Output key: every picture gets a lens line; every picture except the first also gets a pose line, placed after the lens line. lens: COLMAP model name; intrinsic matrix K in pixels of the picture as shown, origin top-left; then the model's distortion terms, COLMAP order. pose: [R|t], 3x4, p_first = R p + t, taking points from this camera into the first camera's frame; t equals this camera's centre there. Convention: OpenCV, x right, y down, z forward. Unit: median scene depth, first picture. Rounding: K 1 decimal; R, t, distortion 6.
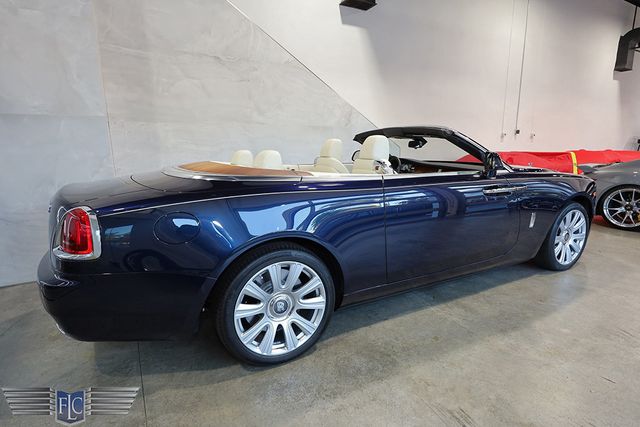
lens RADIAL K [[336.9, 0, 322.3], [0, 336.9, 215.4], [0, 0, 1]] dist [-0.003766, 0.000710]
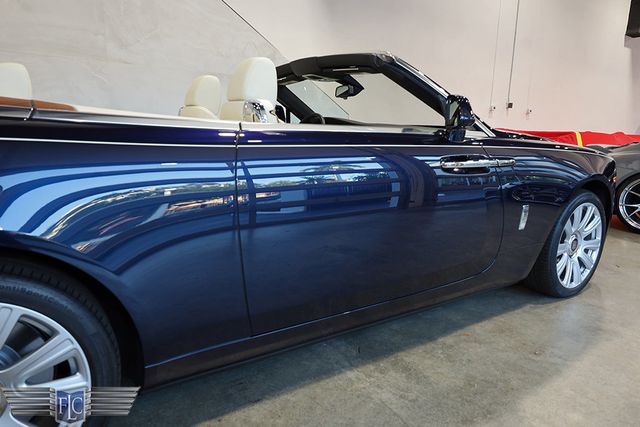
lens RADIAL K [[430.0, 0, 321.9], [0, 430.0, 211.9], [0, 0, 1]] dist [-0.012105, 0.006831]
pose [[0.993918, 0.014152, 0.109212, 0.167298], [-0.013781, 0.999896, -0.004152, 0.011763], [-0.109259, 0.002622, 0.994010, 0.254102]]
